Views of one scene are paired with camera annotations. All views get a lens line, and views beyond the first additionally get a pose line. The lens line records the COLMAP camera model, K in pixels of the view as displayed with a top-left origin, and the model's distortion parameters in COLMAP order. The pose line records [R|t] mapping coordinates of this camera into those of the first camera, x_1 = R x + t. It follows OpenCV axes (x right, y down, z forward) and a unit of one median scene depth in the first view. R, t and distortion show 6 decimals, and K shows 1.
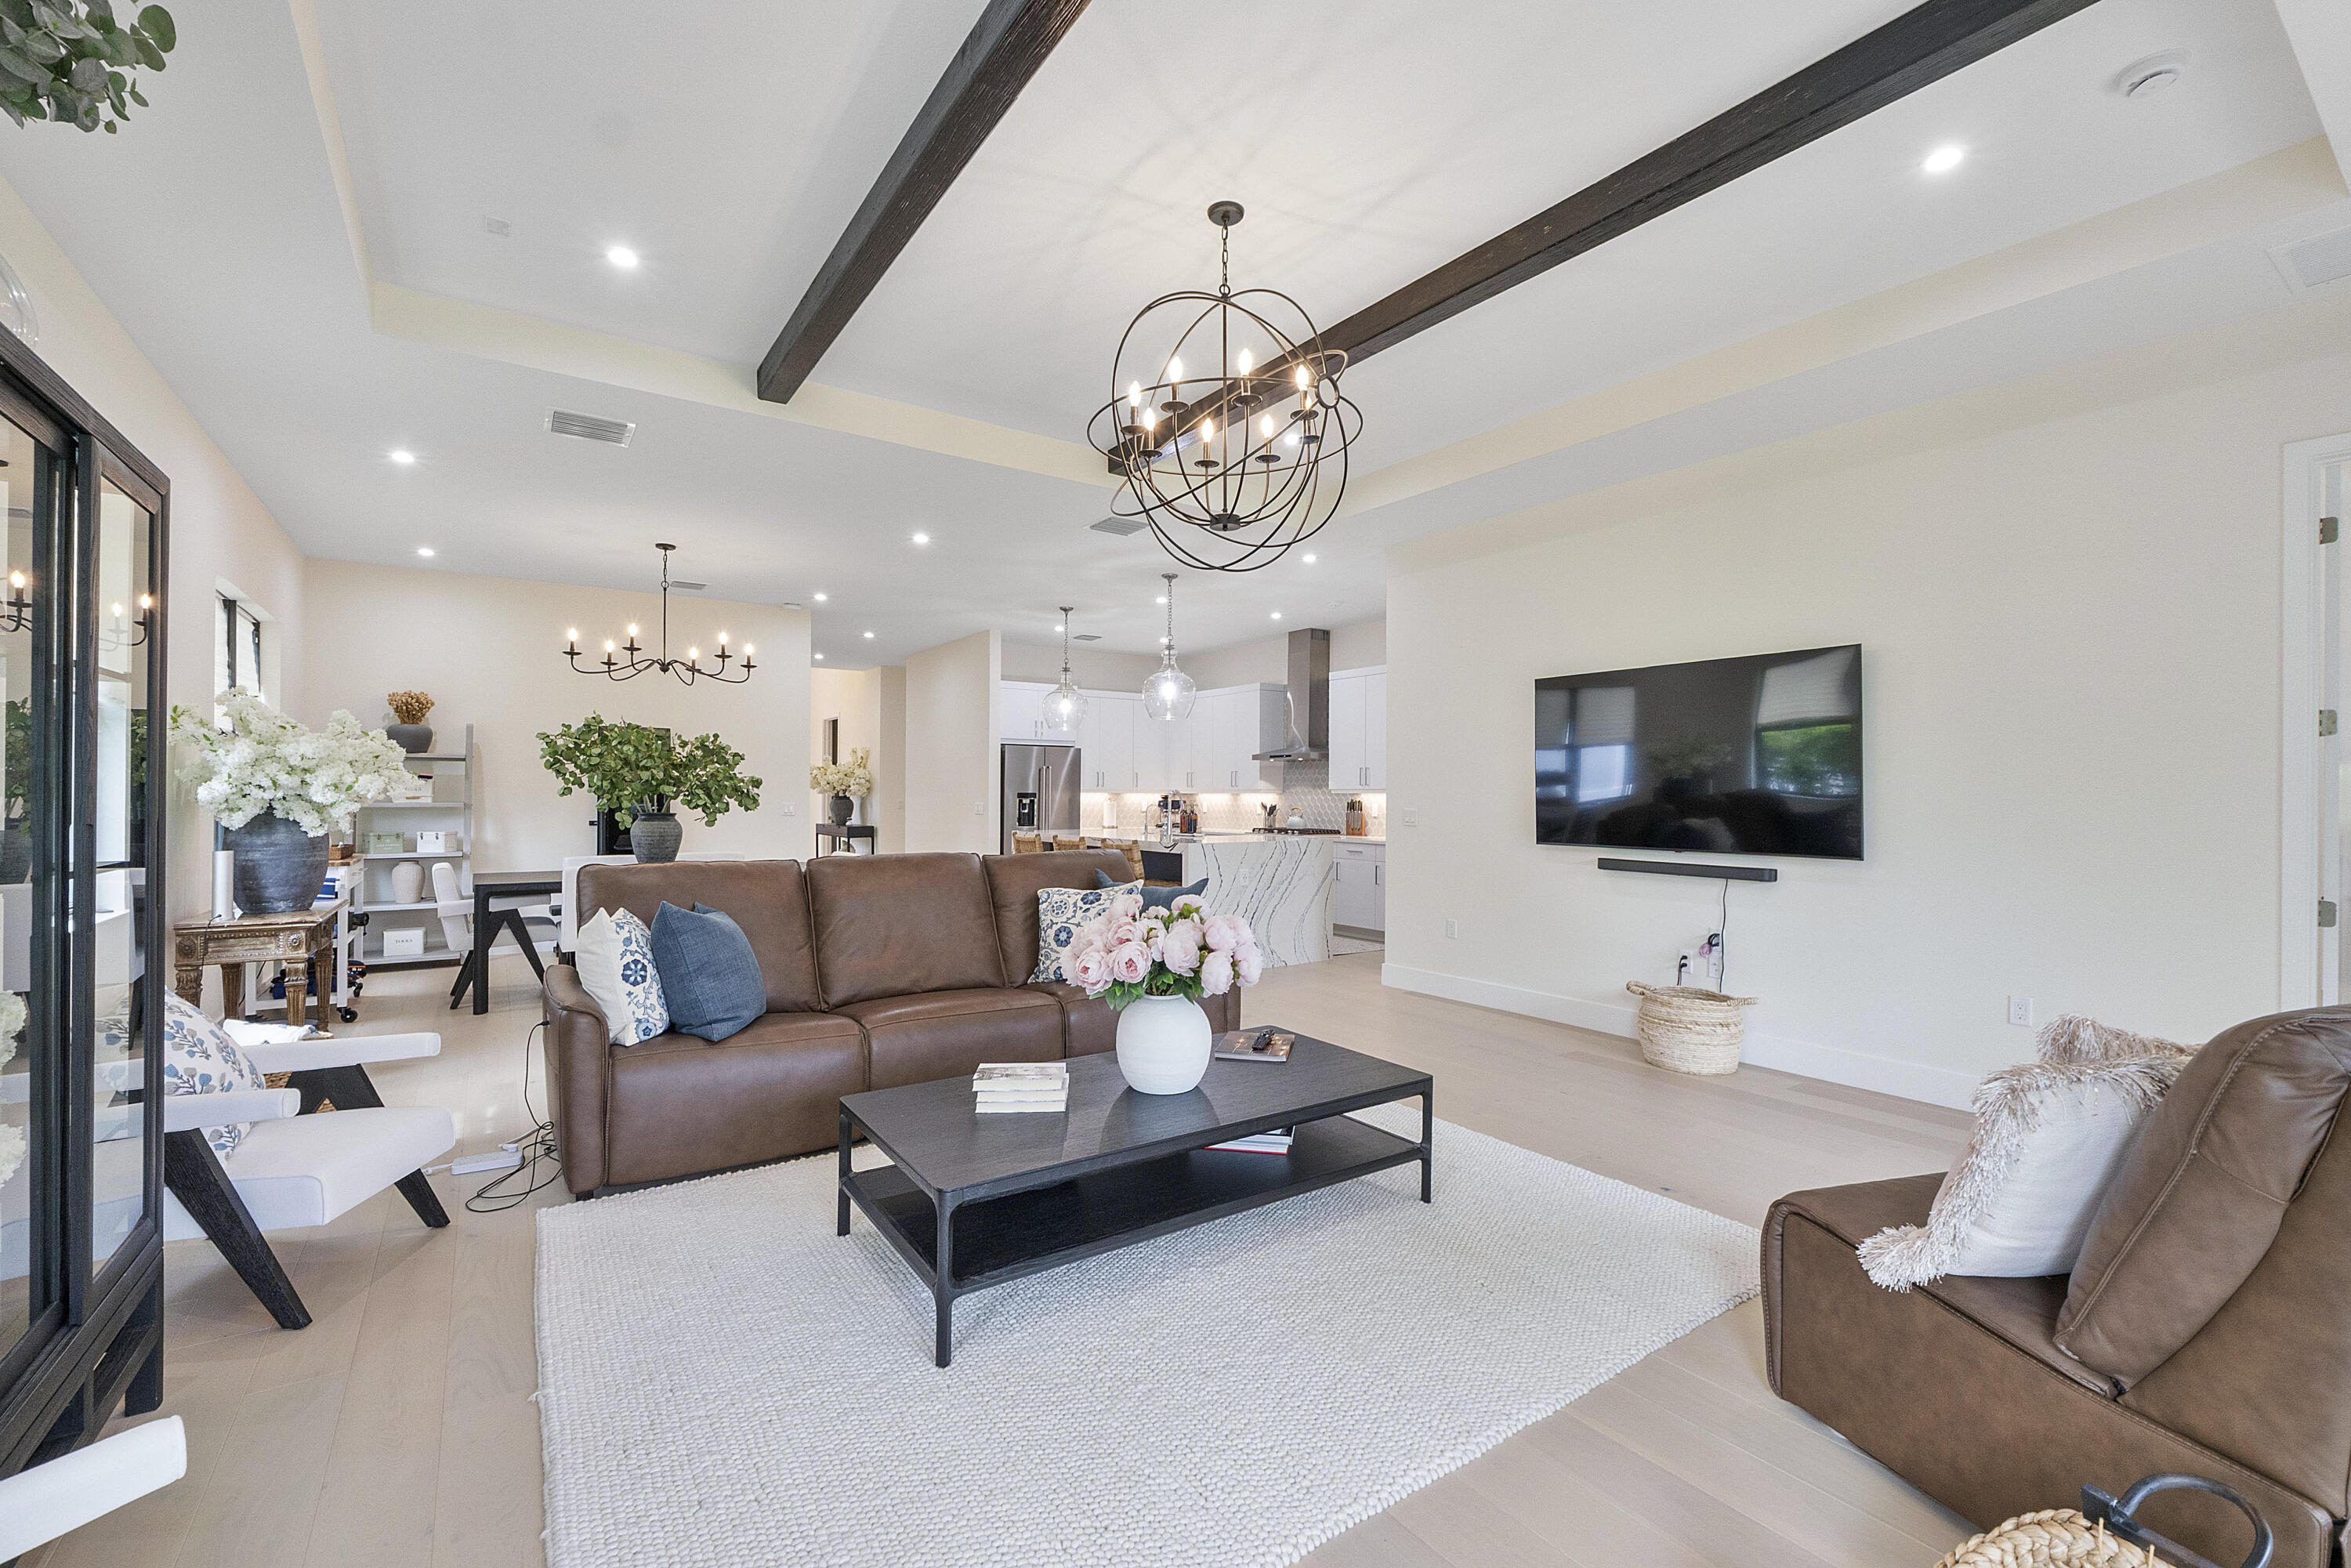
lens RADIAL K [[988.6, 0, 1178.8], [0, 988.6, 788.1], [0, 0, 1]] dist [-0.006125, -0.000145]
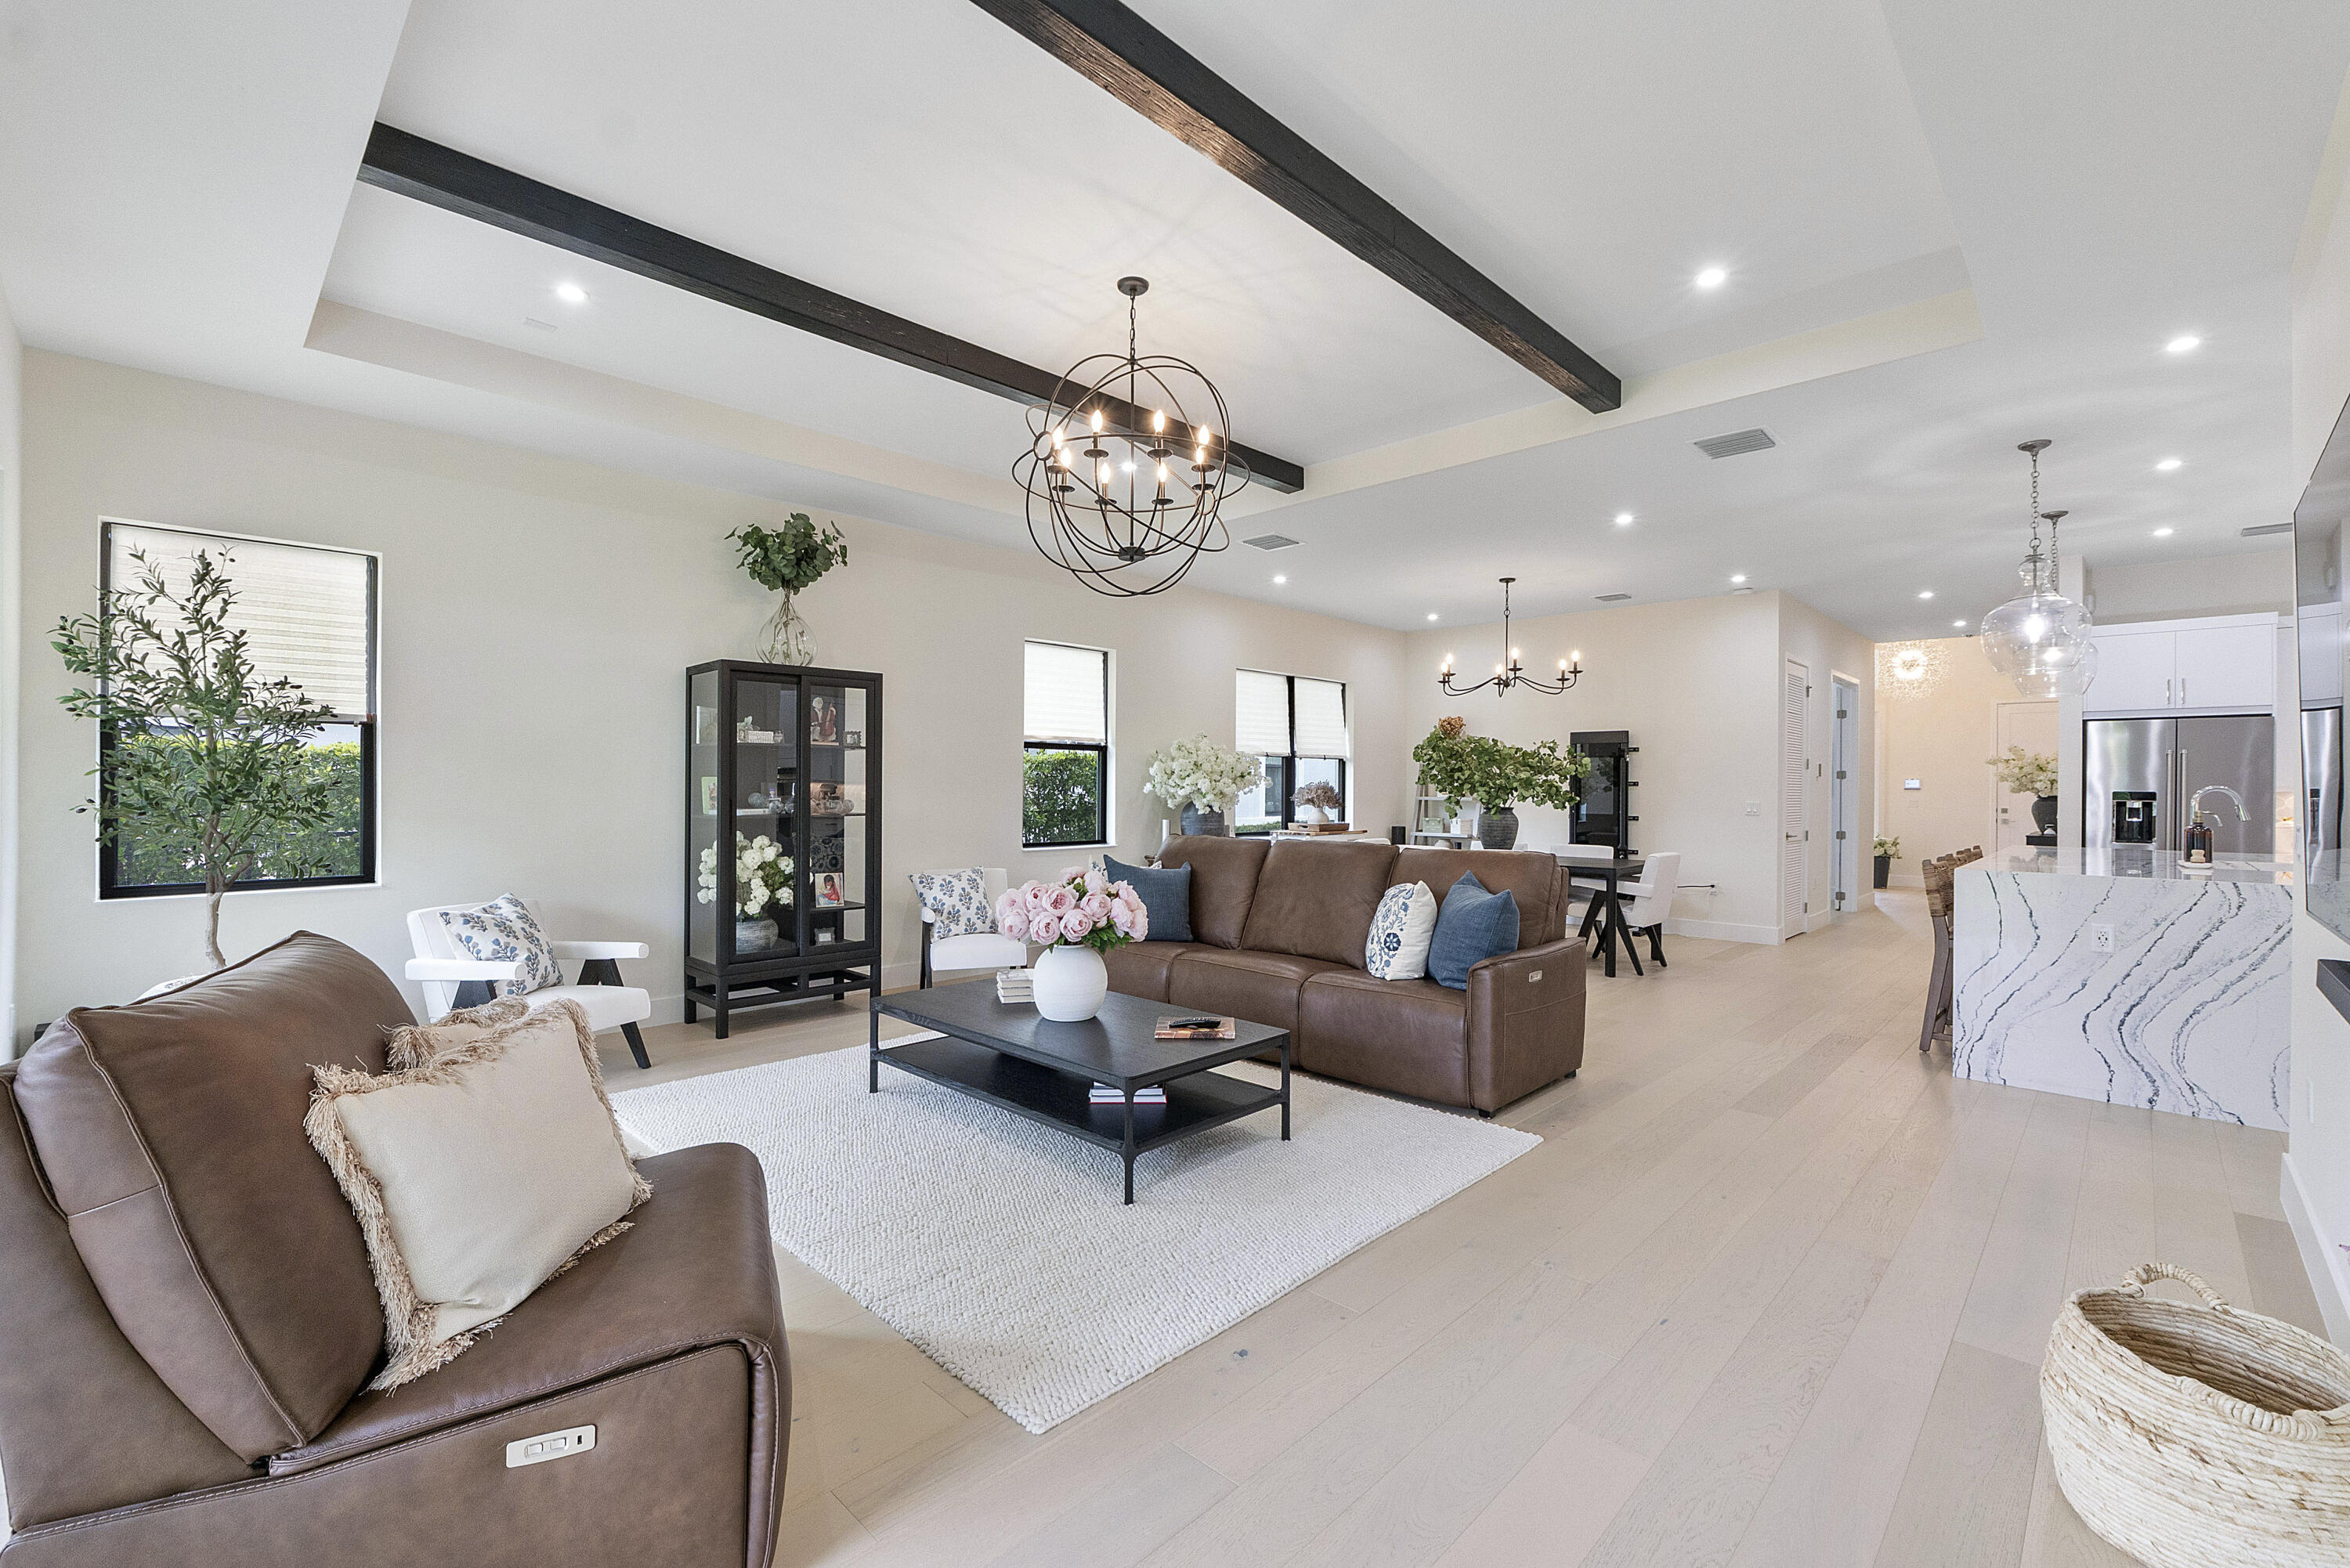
lens RADIAL K [[998.6, 0, 1176.5], [0, 998.6, 795.4], [0, 0, 1]] dist [-0.006628, 0.000246]
pose [[0.189146, 0.004633, -0.981938, 0.501107], [0.001447, 0.999986, 0.004997, 0.003650], [0.981948, -0.002366, 0.189137, 0.342710]]
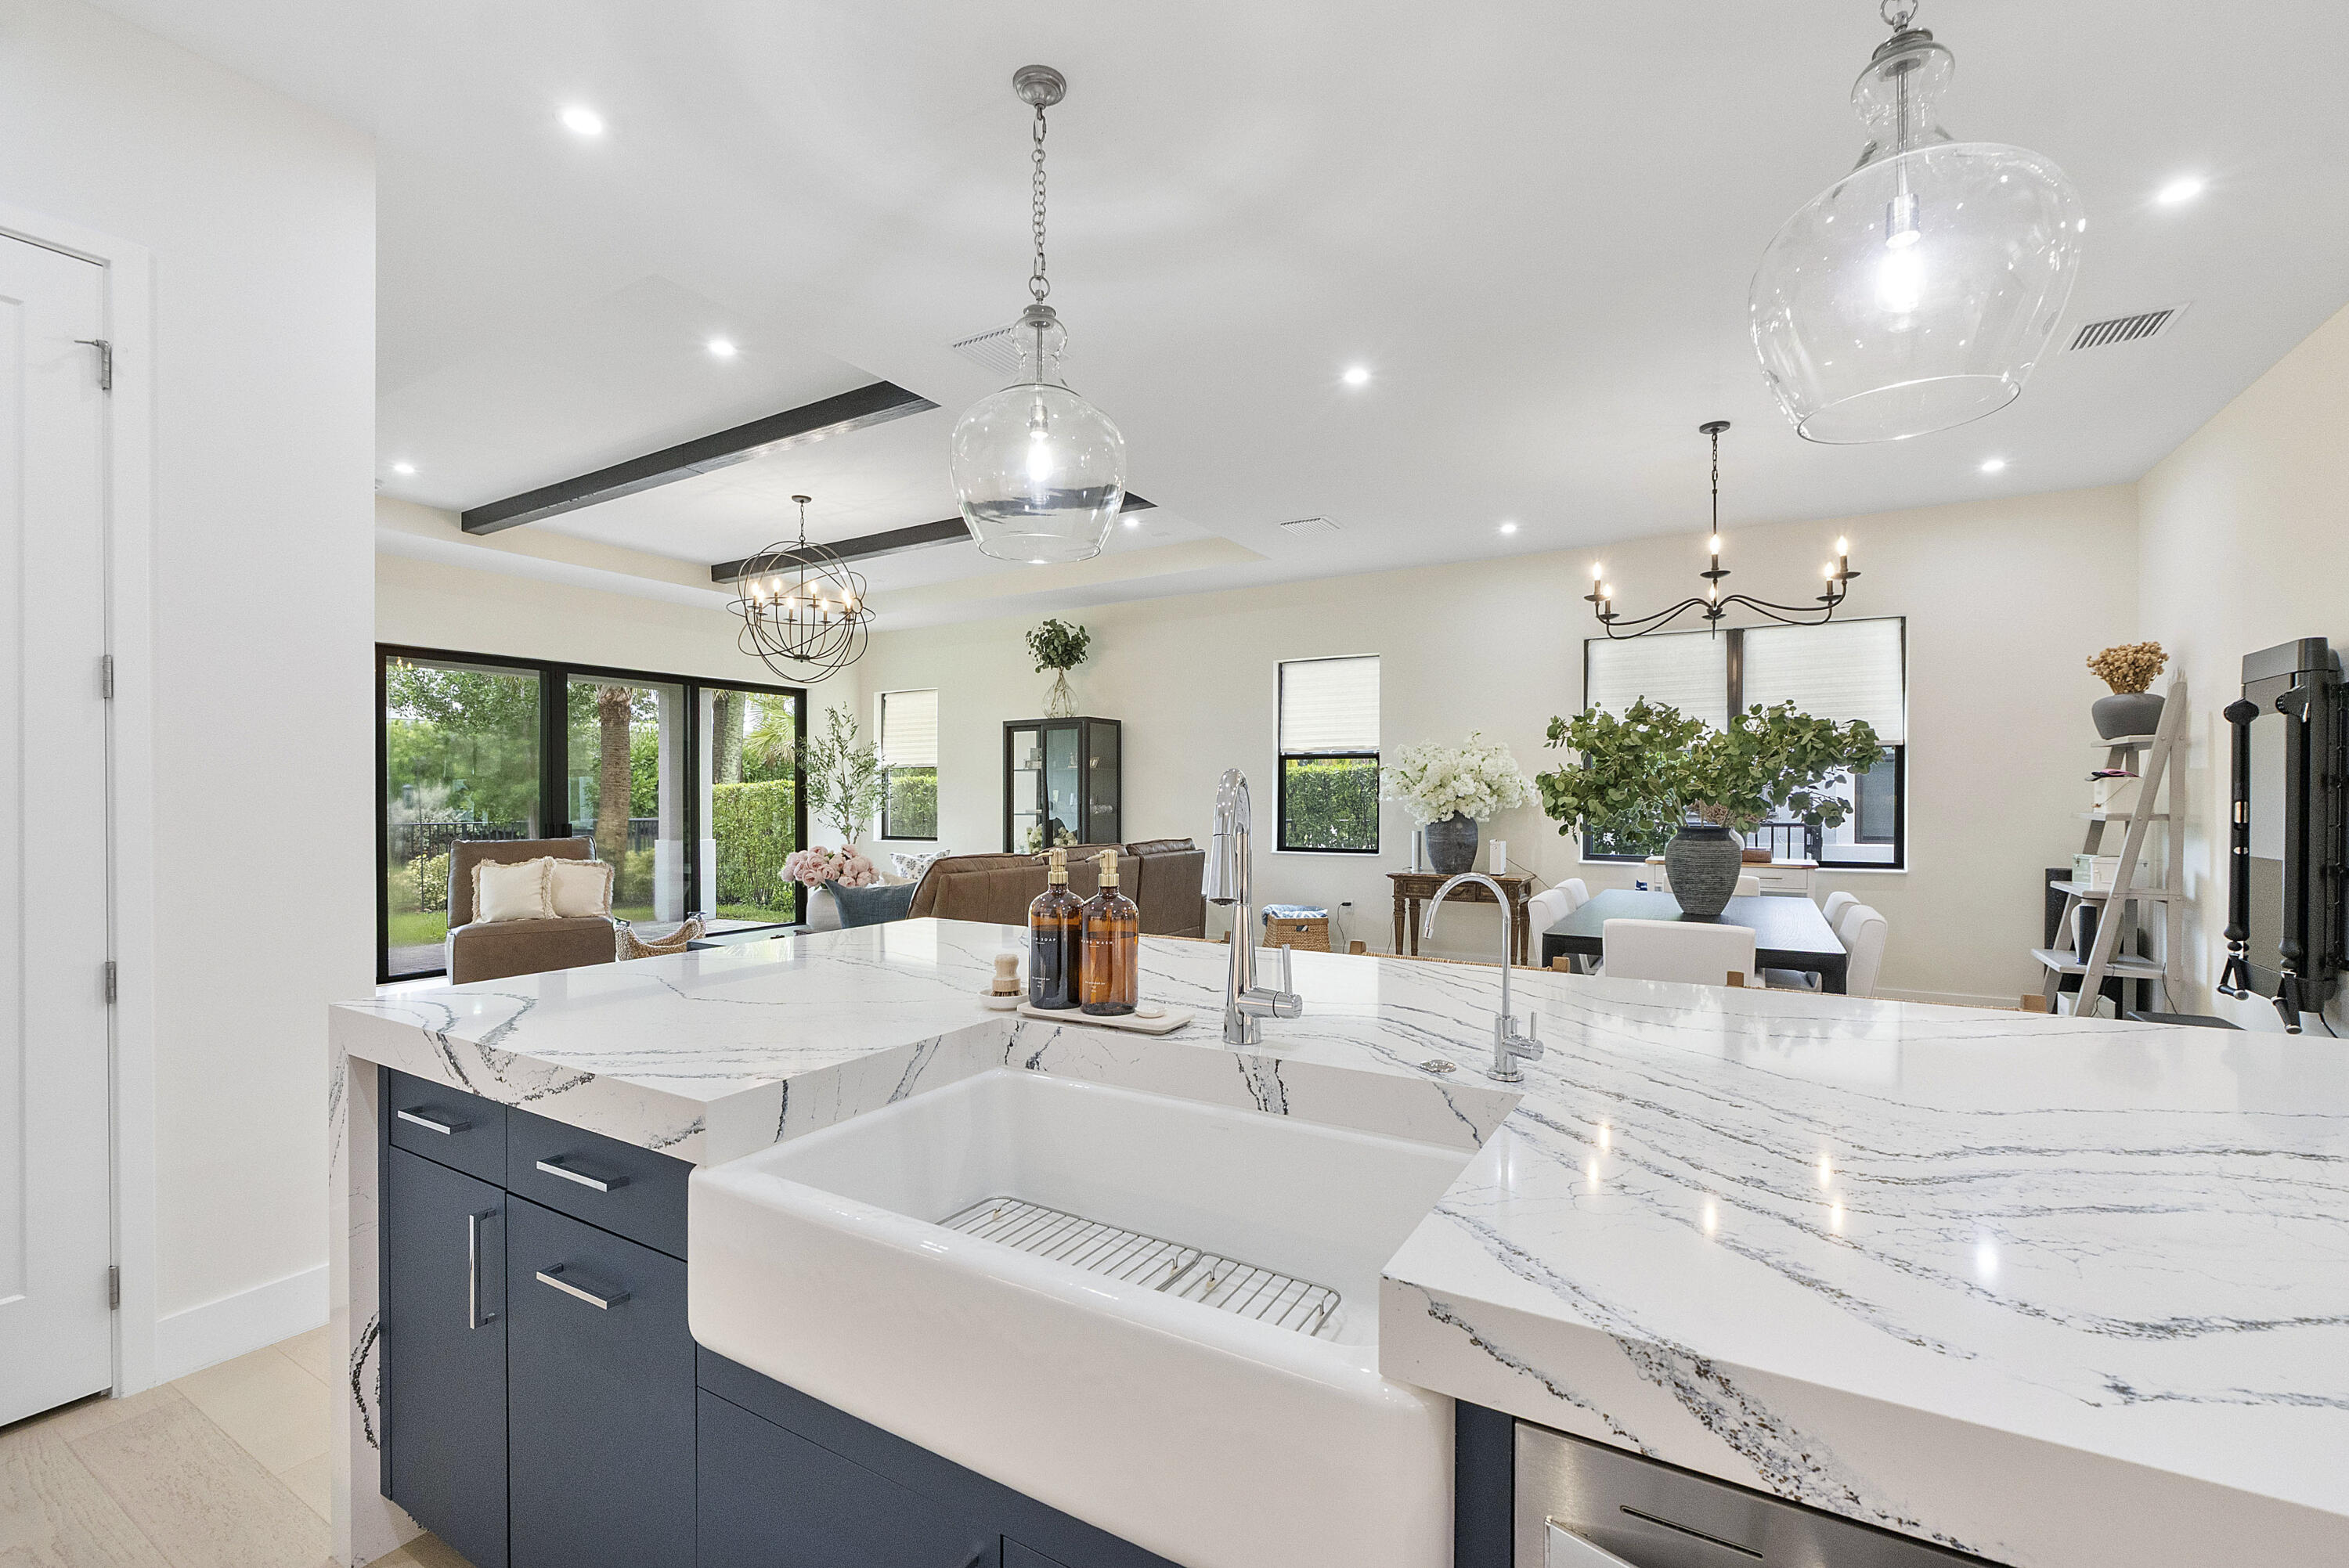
lens RADIAL K [[998.1, 0, 1176.0], [0, 998.1, 795.4], [0, 0, 1]] dist [-0.006628, 0.000246]
pose [[-0.911995, -0.001984, -0.410196, 0.076001], [-0.000483, 0.999993, -0.003763, 0.004498], [0.410200, -0.003234, -0.911990, 1.284032]]
